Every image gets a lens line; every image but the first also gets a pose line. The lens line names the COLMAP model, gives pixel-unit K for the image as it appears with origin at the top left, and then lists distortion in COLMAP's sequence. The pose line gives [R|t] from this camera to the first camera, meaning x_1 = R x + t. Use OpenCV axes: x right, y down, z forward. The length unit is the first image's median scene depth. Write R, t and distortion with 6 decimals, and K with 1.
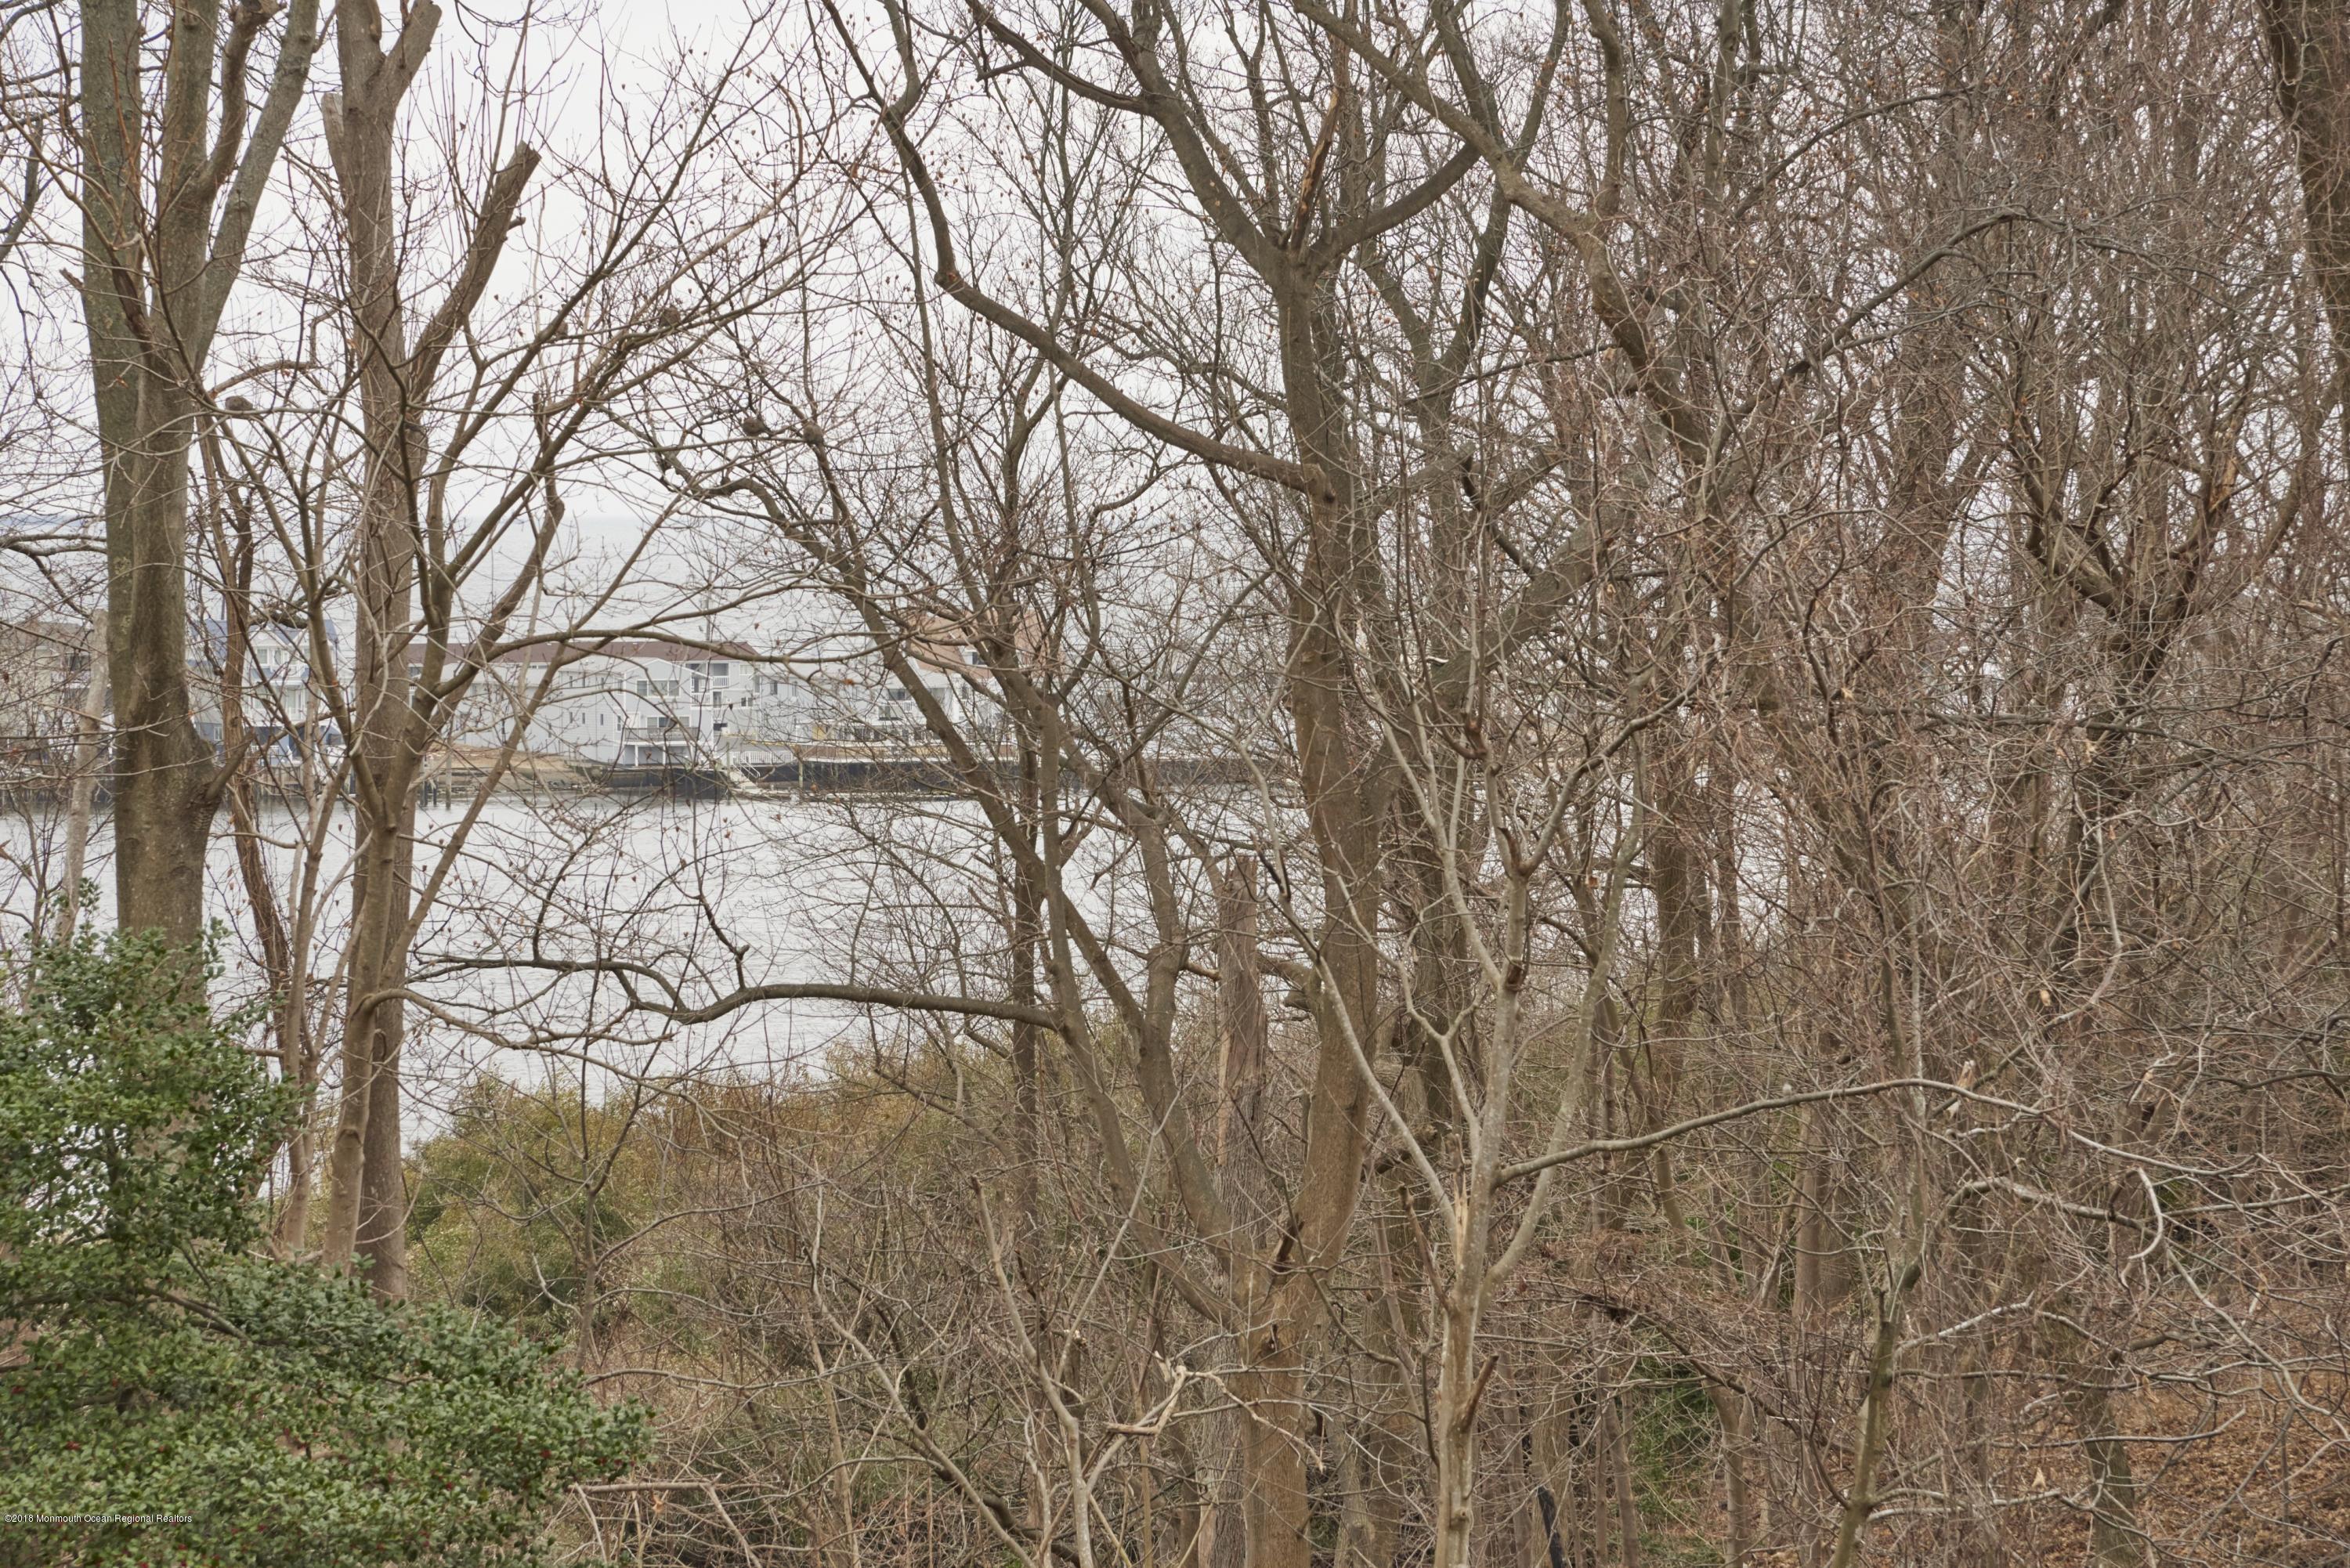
lens RADIAL K [[7884.2, 0, 1175.0], [0, 7884.2, 784.0], [0, 0, 1]] dist [-0.098512, 0.438181]
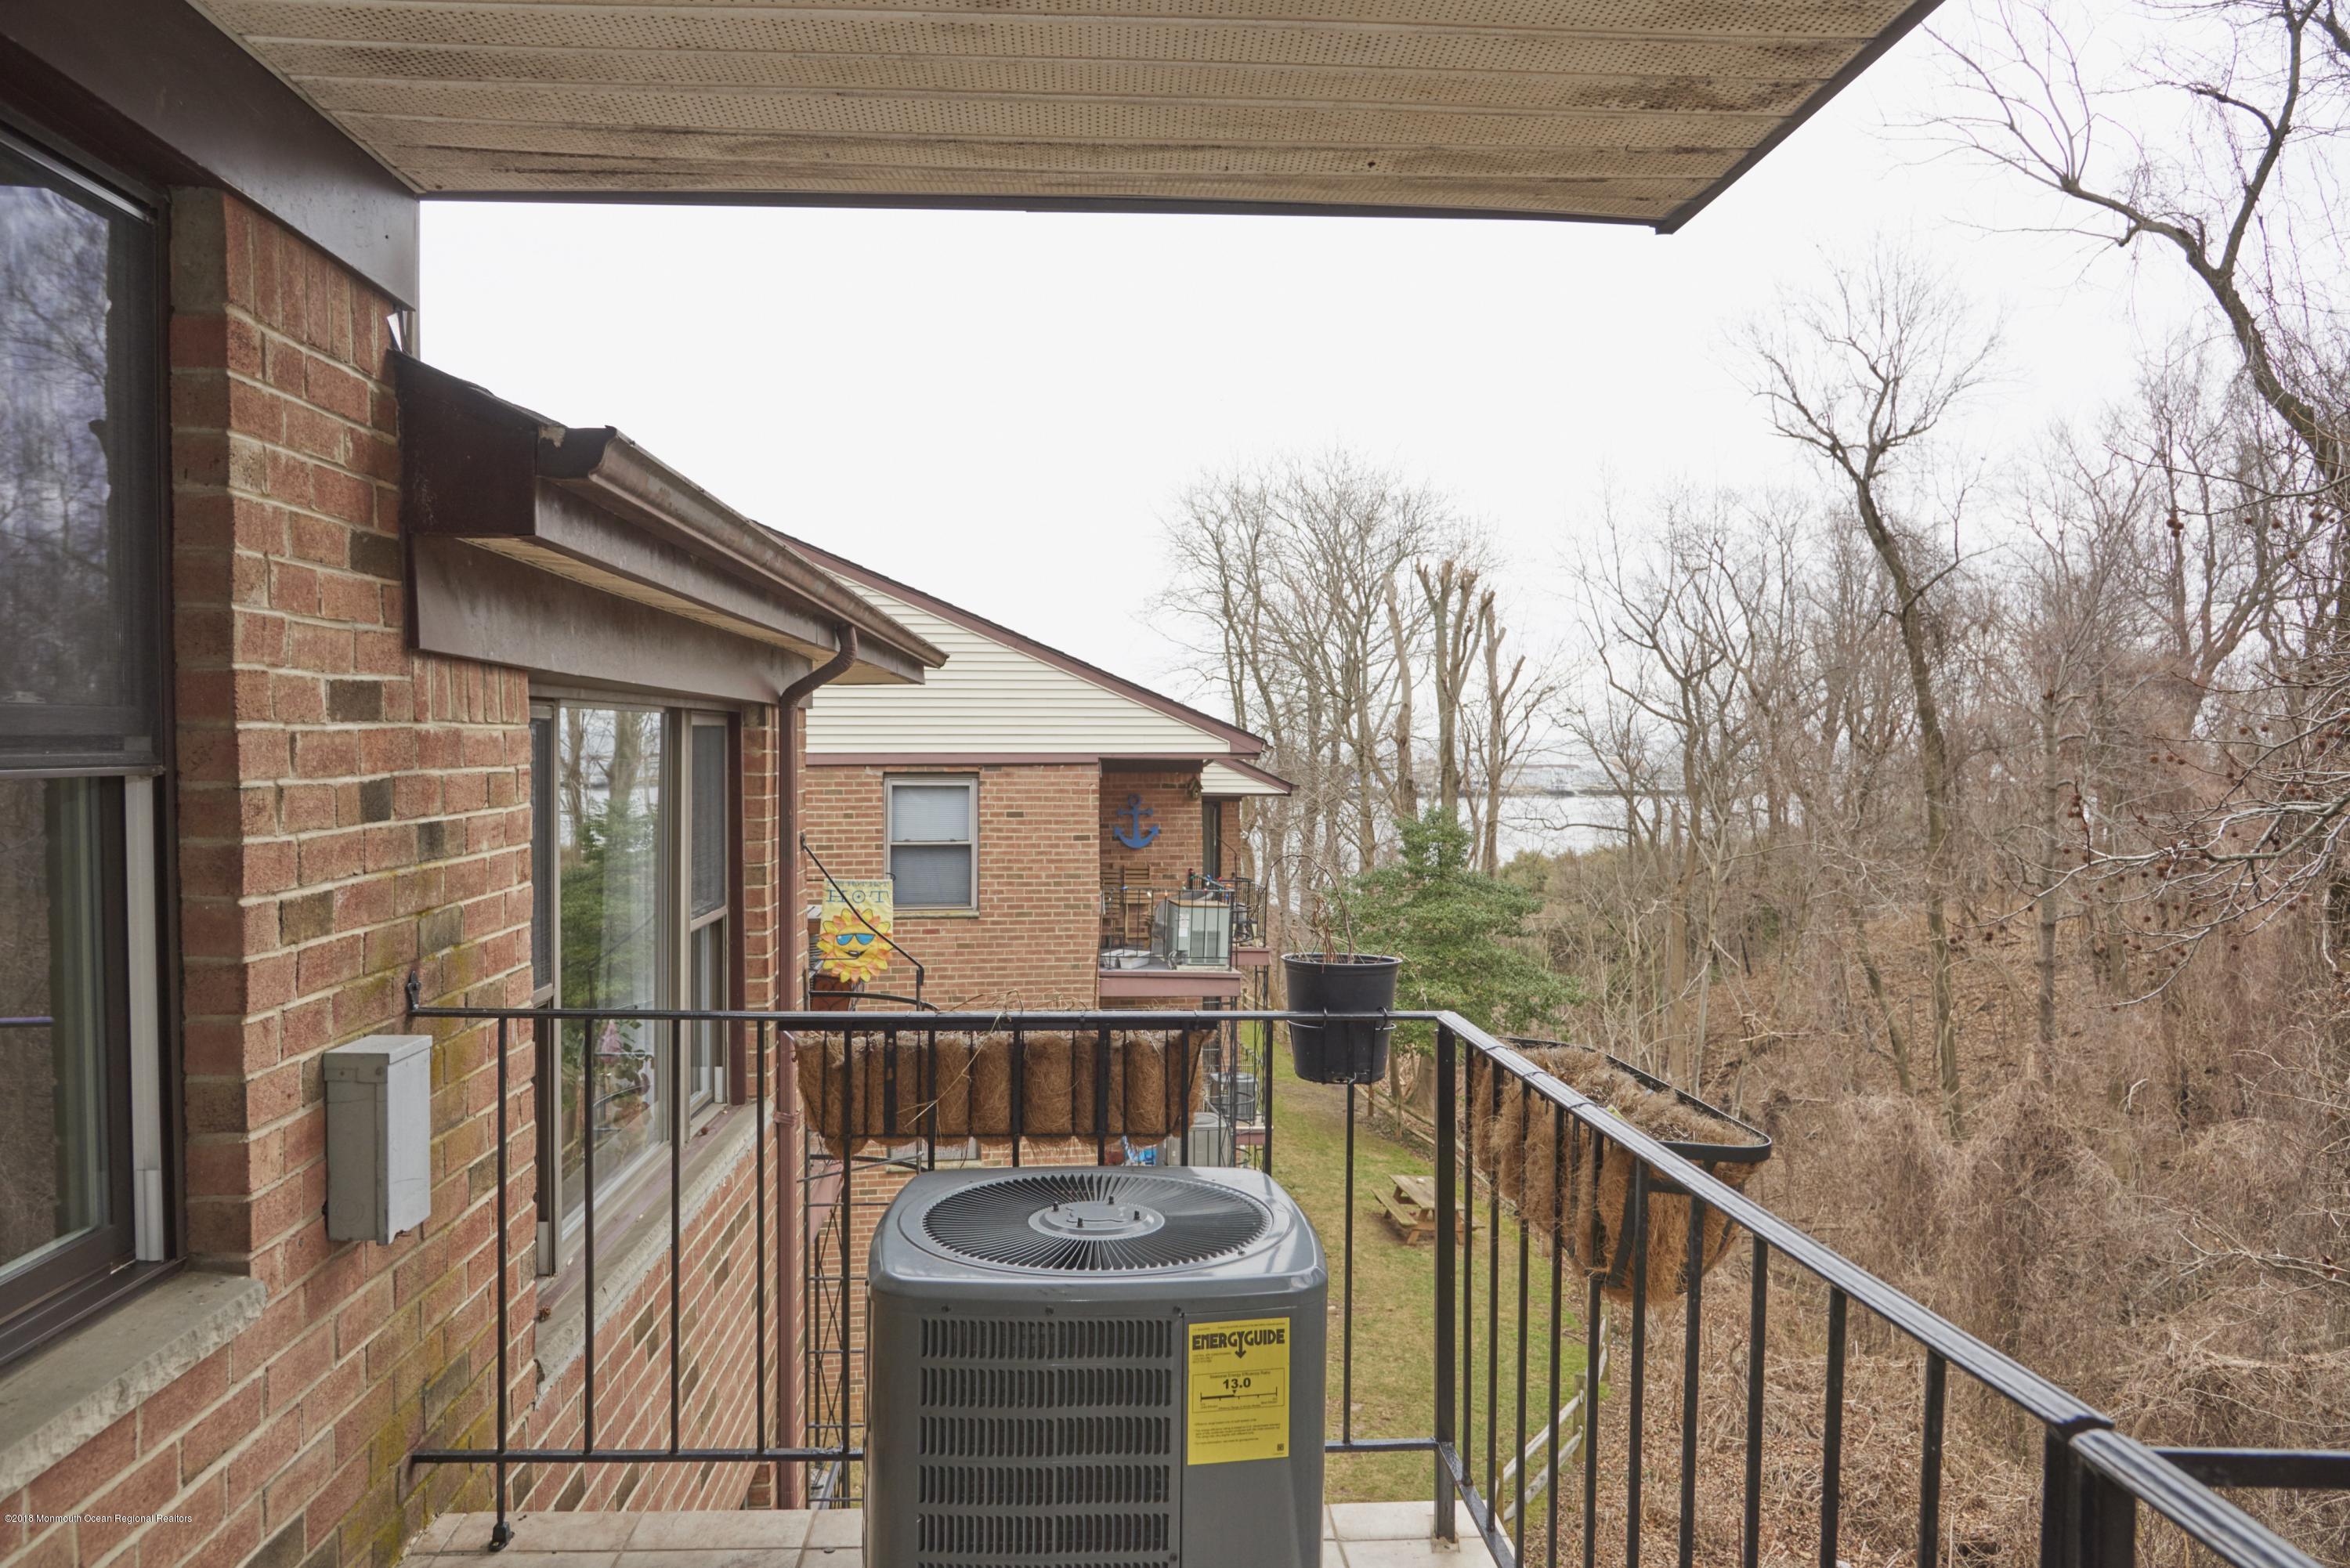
lens RADIAL K [[1600.2, 0, 1175.0], [0, 1600.2, 784.0], [0, 0, 1]] dist [0.000769, -0.000314]
pose [[0.954550, 0.011154, -0.297843, 0.011063], [-0.013384, 0.999896, -0.005448, 0.010120], [0.297751, 0.009187, 0.954599, -0.053254]]
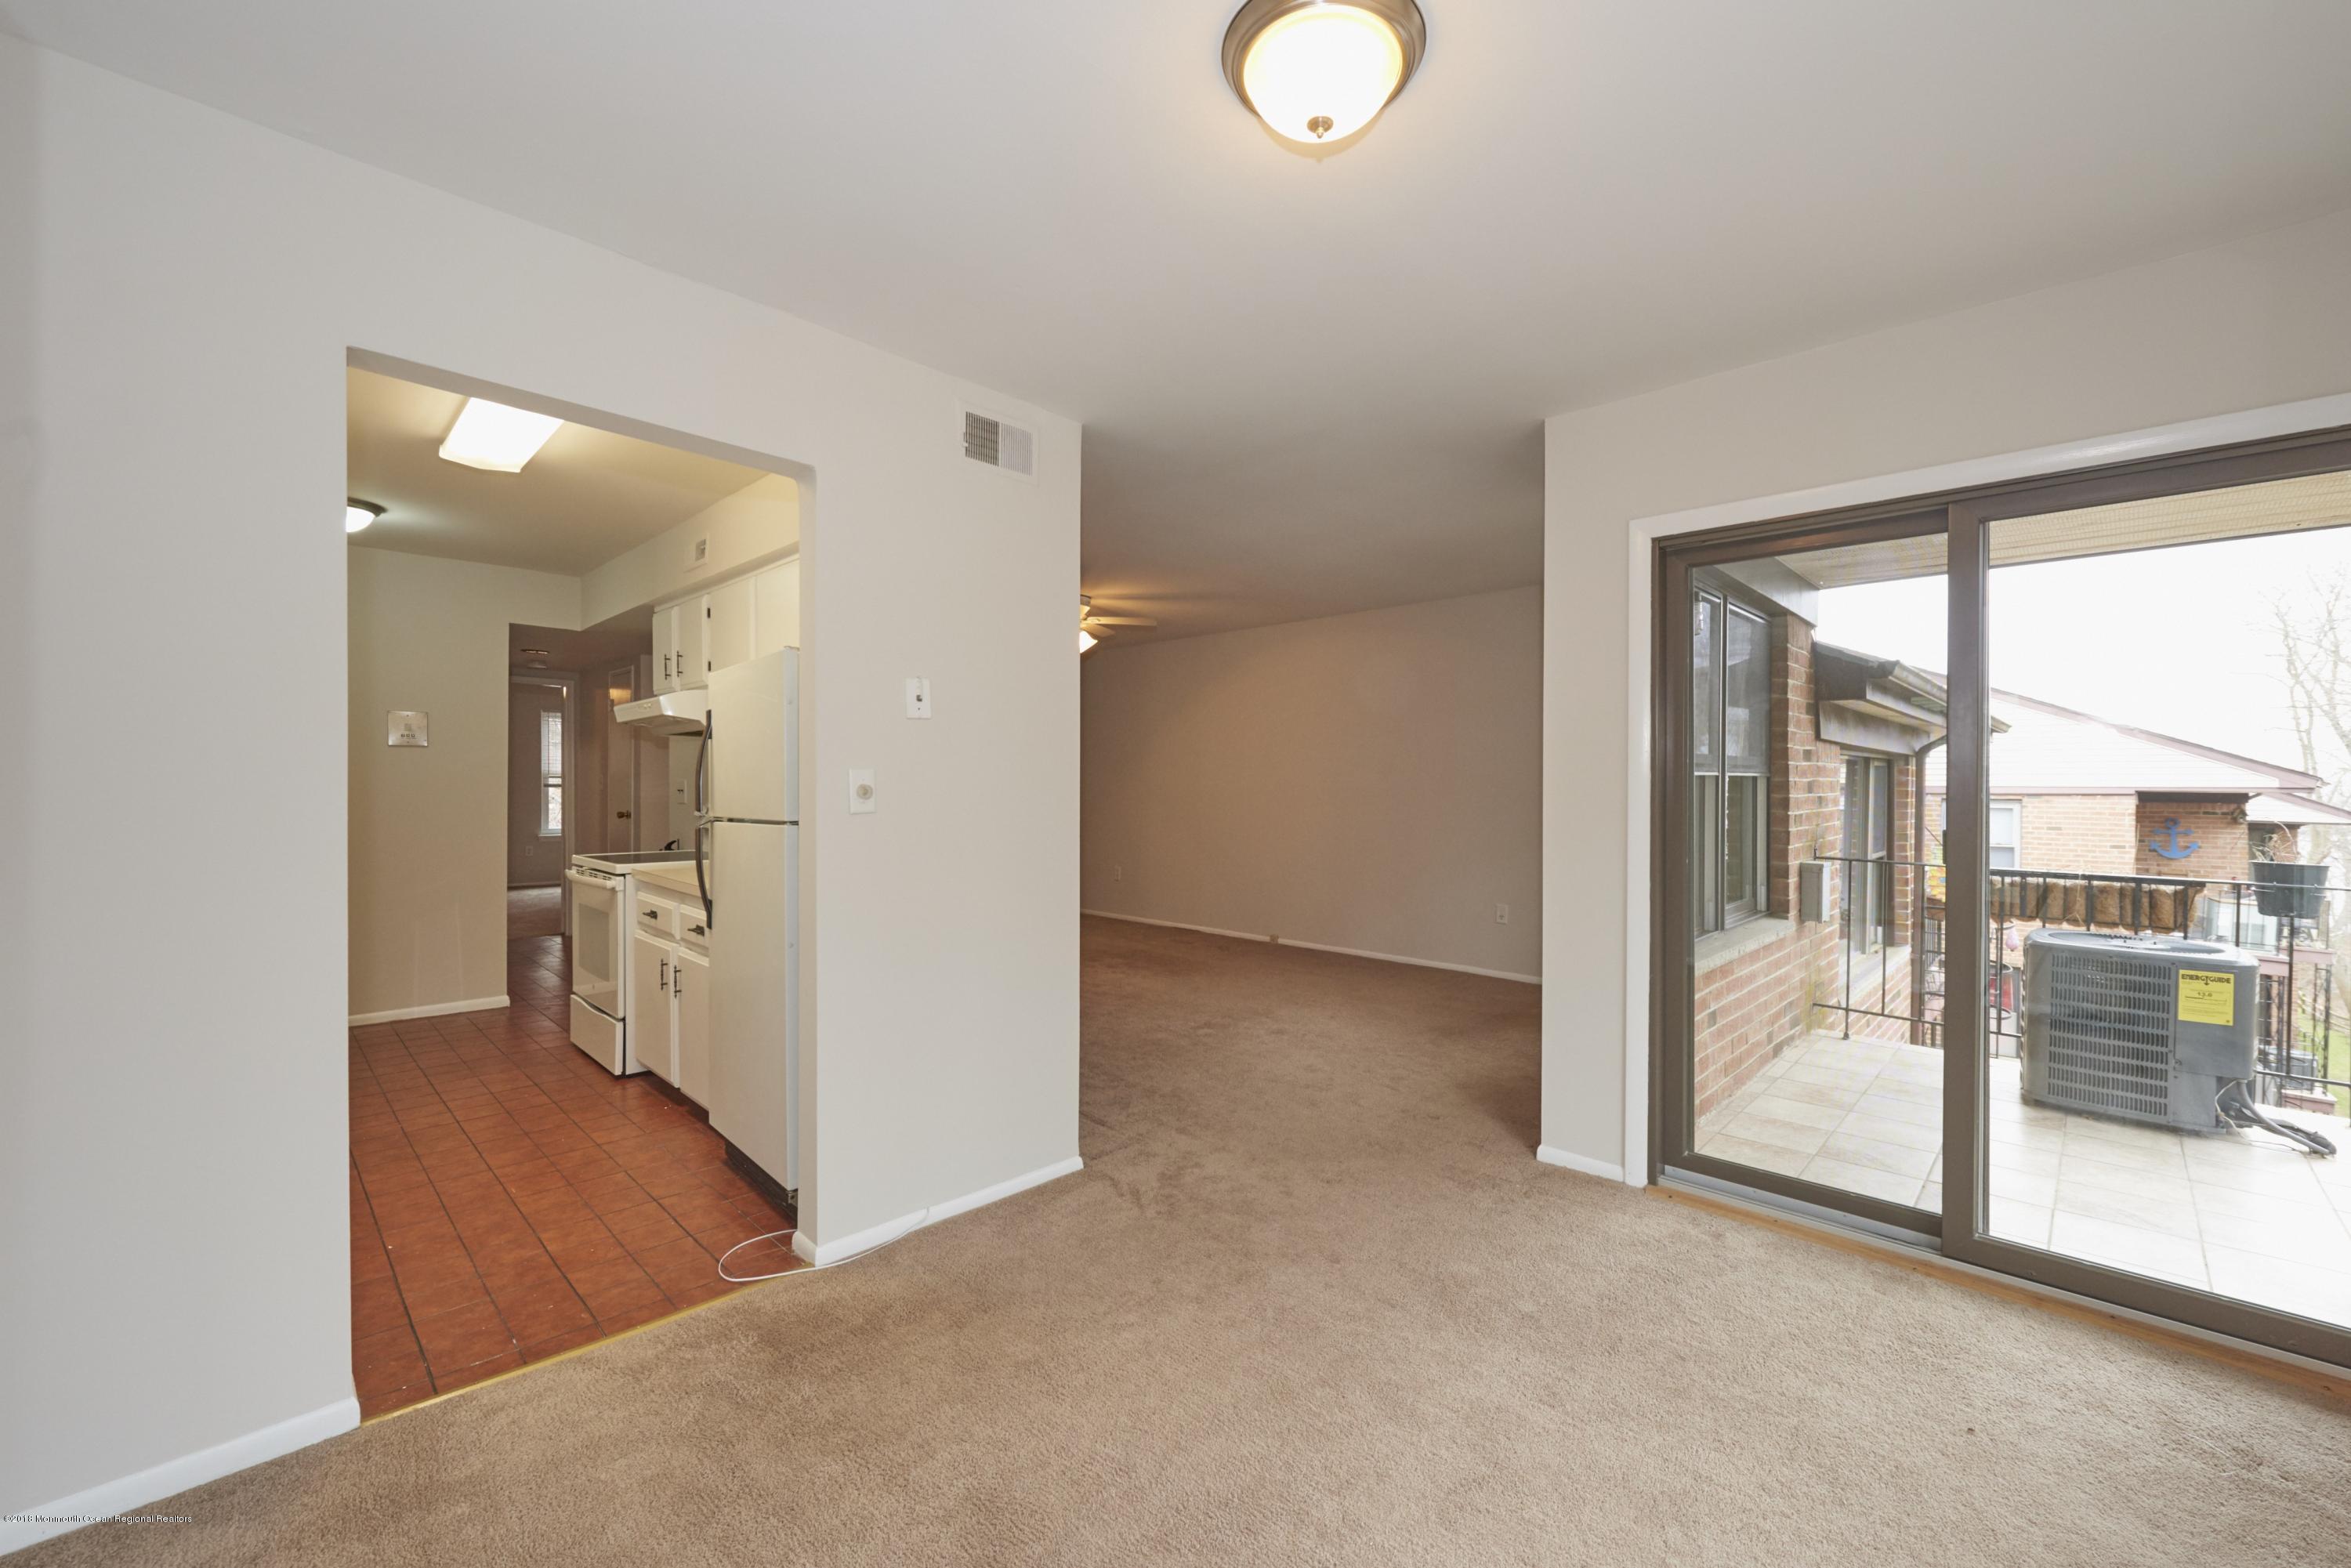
lens RADIAL K [[944.6, 0, 1170.8], [0, 944.6, 787.3], [0, 0, 1]] dist [-0.002072, -0.000509]
pose [[0.410809, 0.009539, -0.911671, 0.038346], [-0.035291, 0.999362, -0.005446, 0.014630], [0.911038, 0.034411, 0.410884, -0.128053]]
